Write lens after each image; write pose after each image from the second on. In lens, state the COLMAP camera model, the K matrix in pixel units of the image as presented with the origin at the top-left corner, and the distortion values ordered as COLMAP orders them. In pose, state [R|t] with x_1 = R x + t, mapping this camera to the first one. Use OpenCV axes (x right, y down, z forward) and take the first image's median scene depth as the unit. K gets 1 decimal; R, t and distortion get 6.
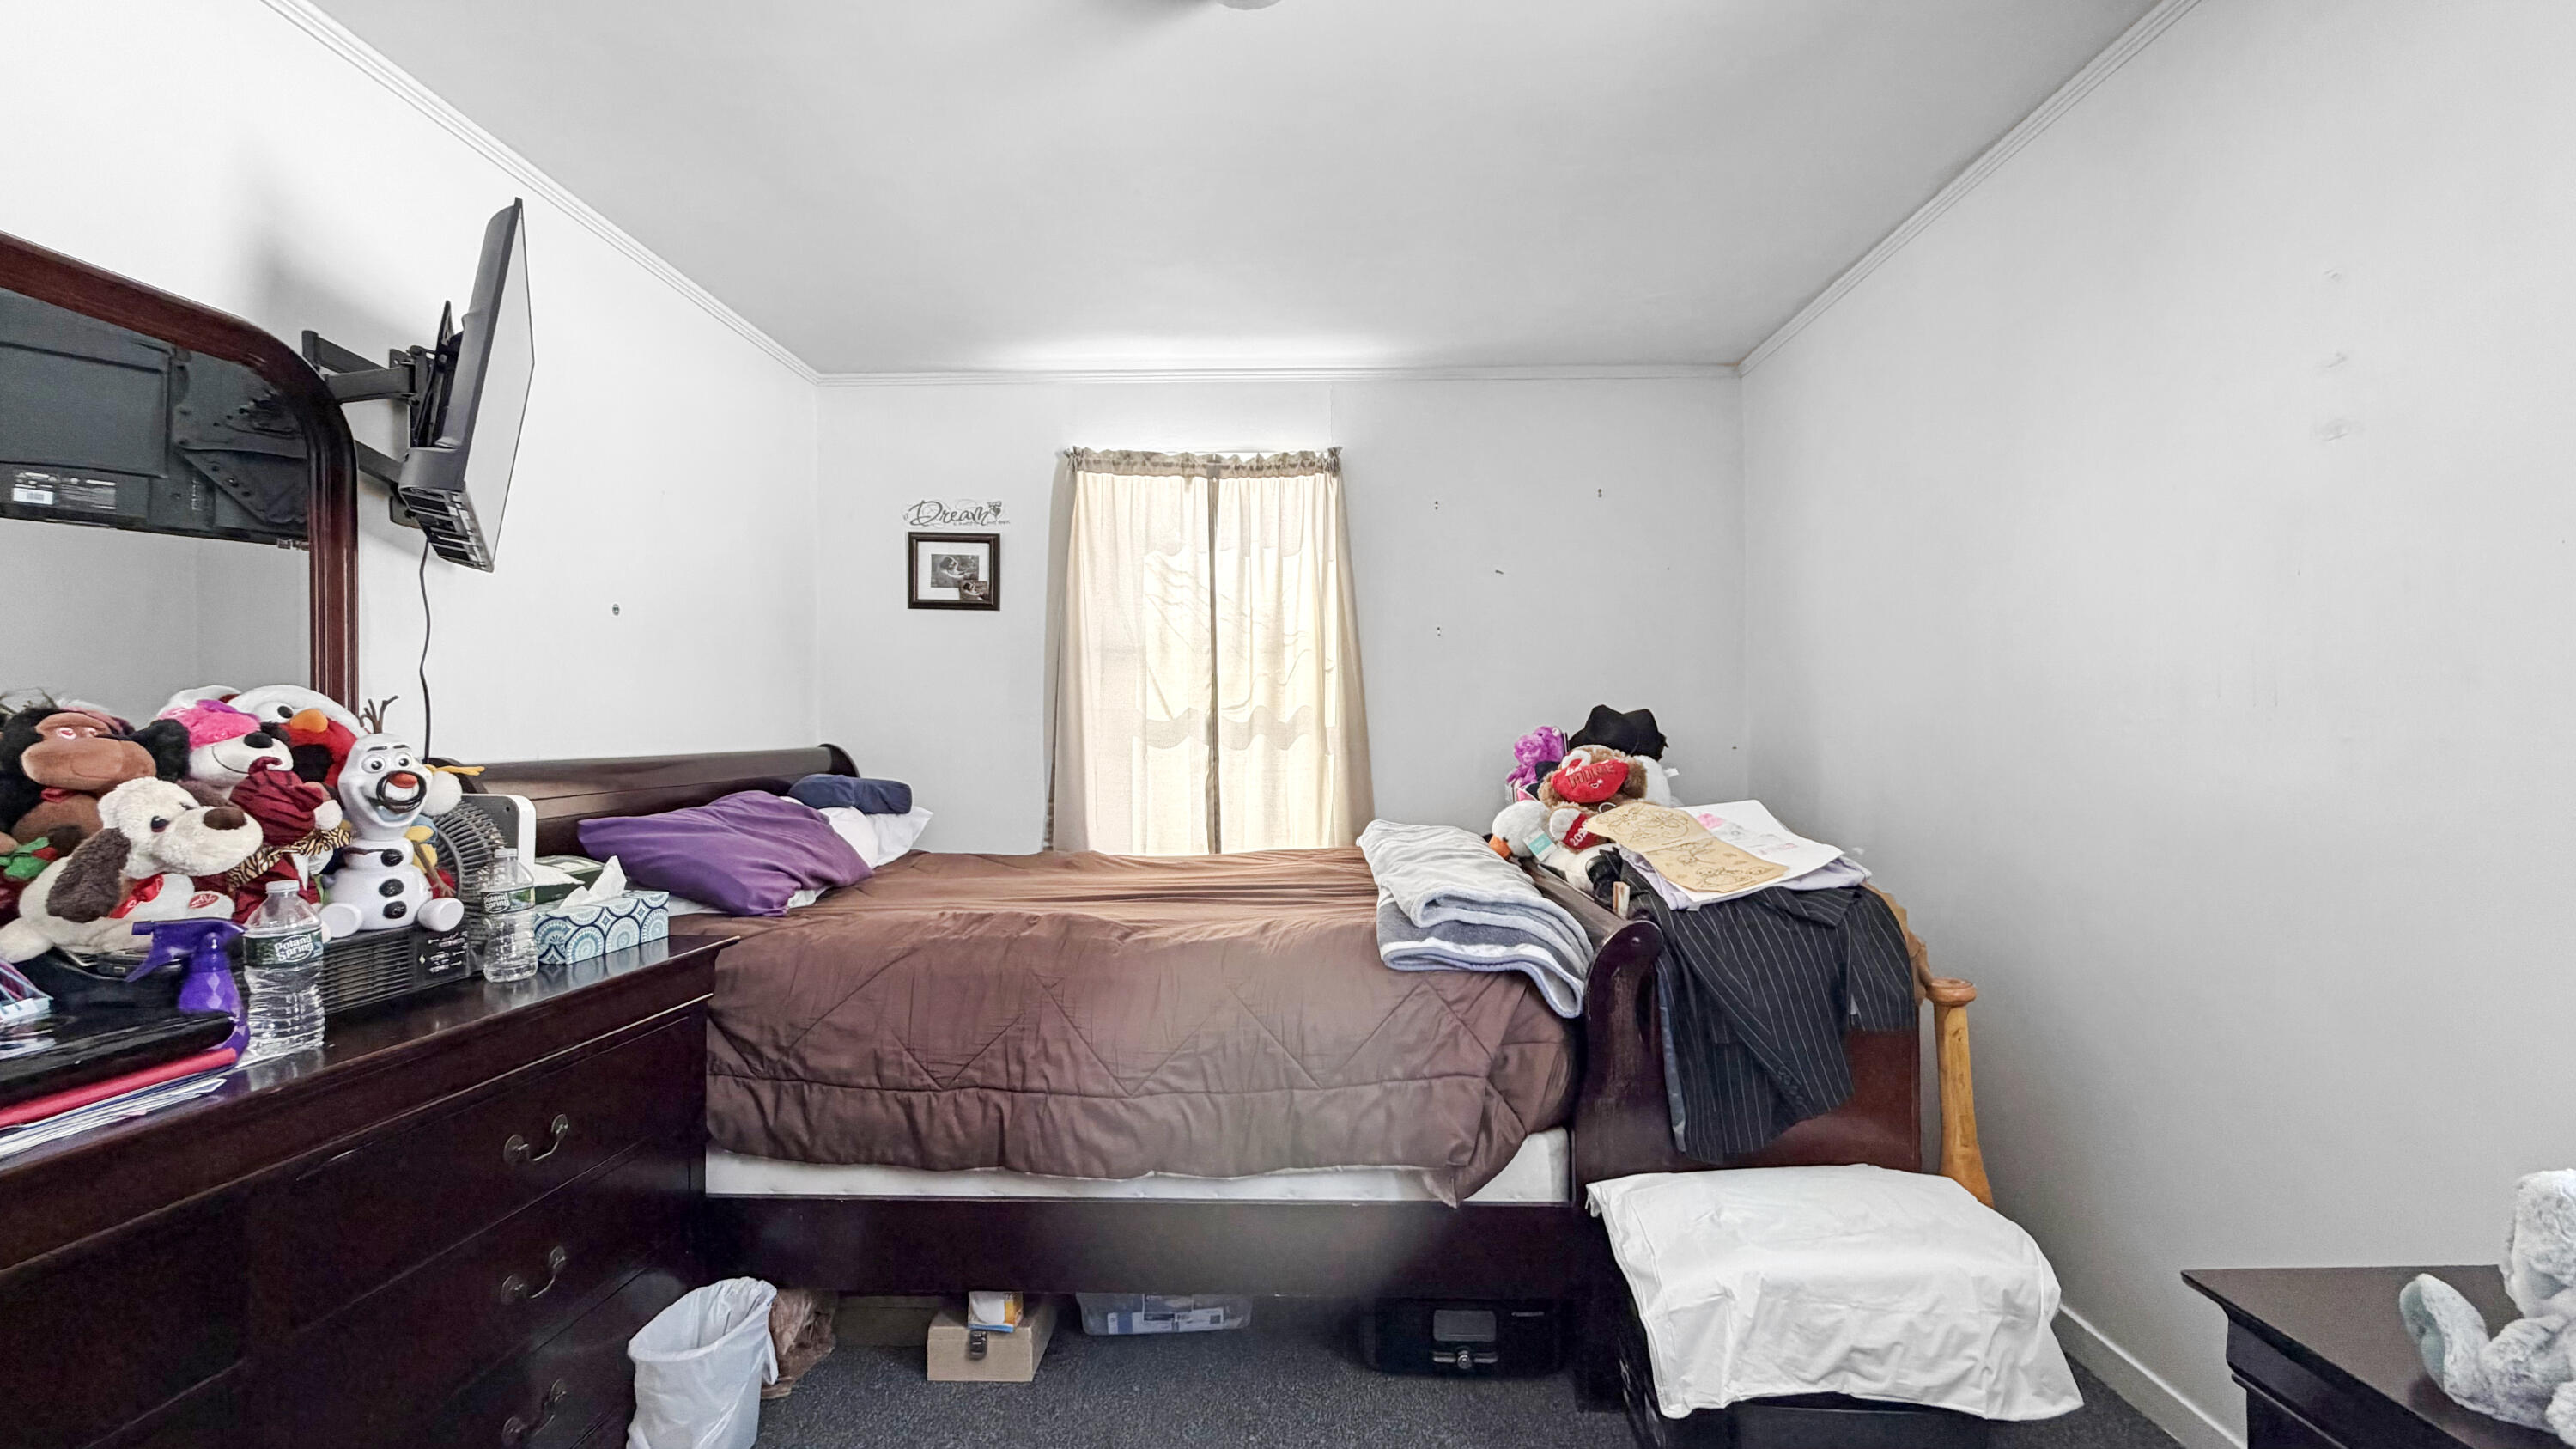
lens RADIAL K [[1043.3, 0, 1293.8], [0, 1043.3, 730.7], [0, 0, 1]] dist [-0.001917, 0.000436]
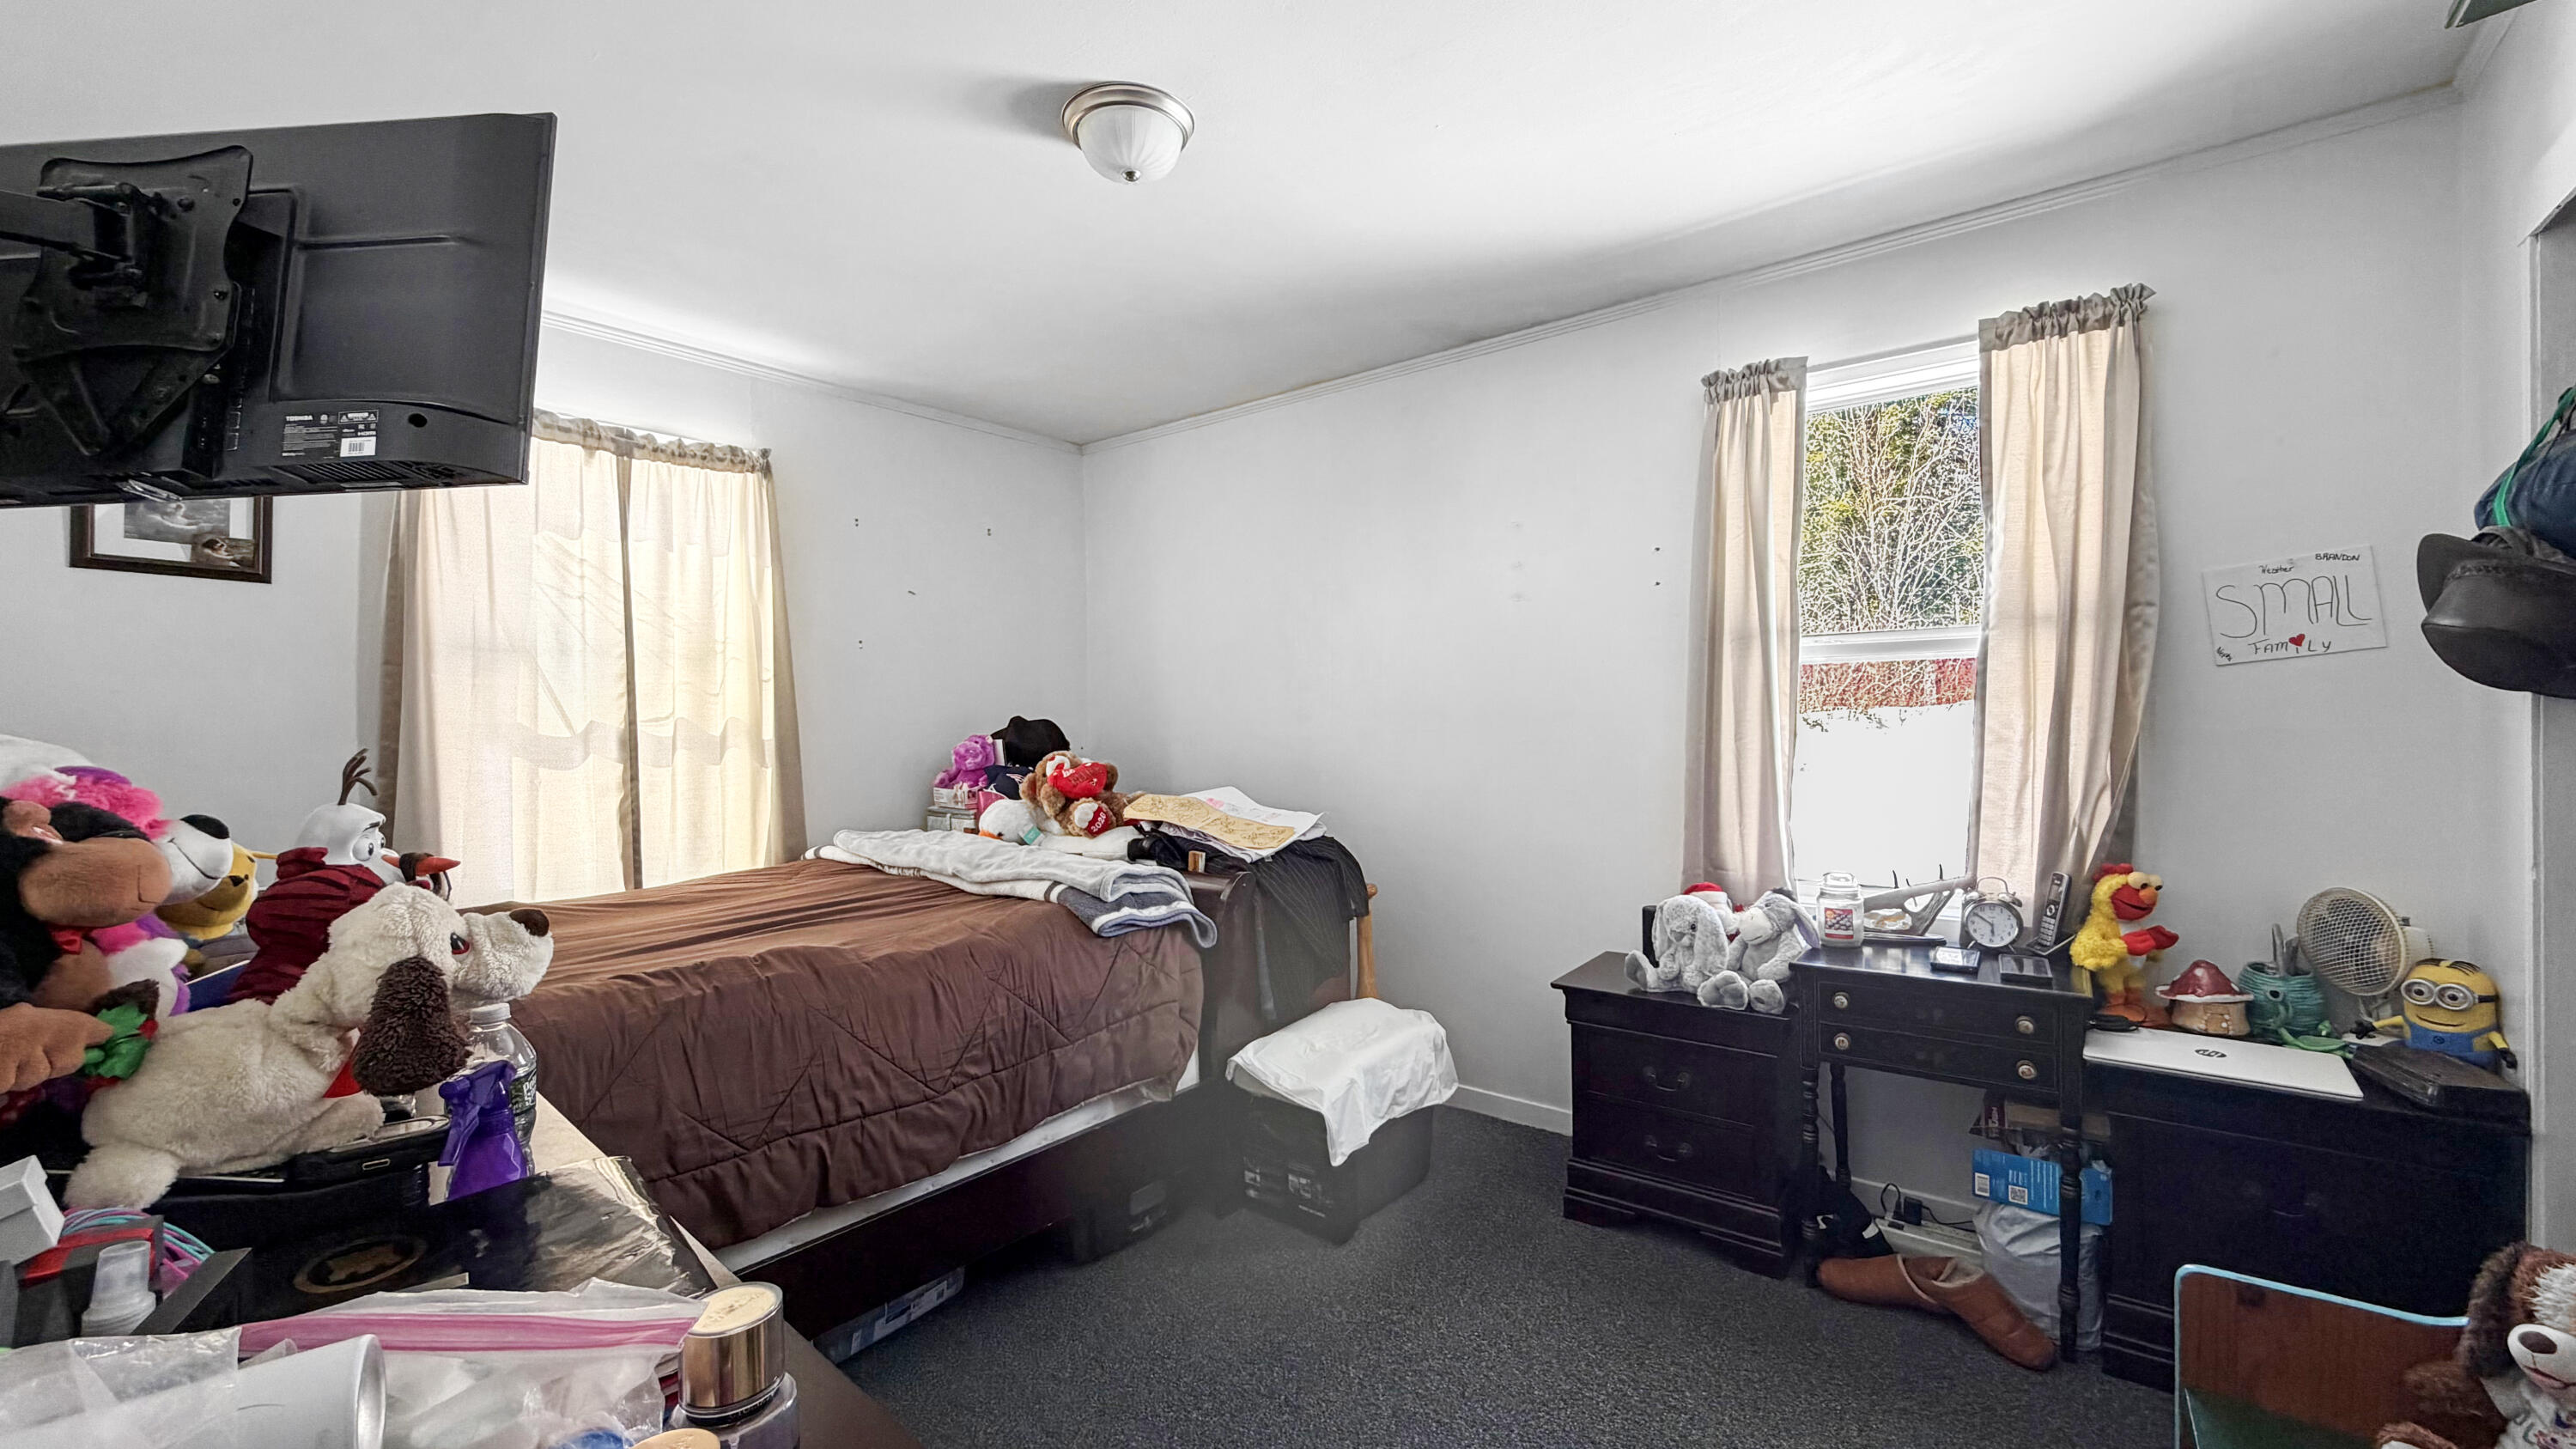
lens RADIAL K [[1043.3, 0, 1291.3], [0, 1043.3, 730.1], [0, 0, 1]] dist [-0.001917, 0.000436]
pose [[0.601005, -0.016282, 0.799079, -0.713728], [0.009106, 0.999867, 0.013524, -0.033733], [-0.799193, -0.000852, 0.601073, 0.056525]]
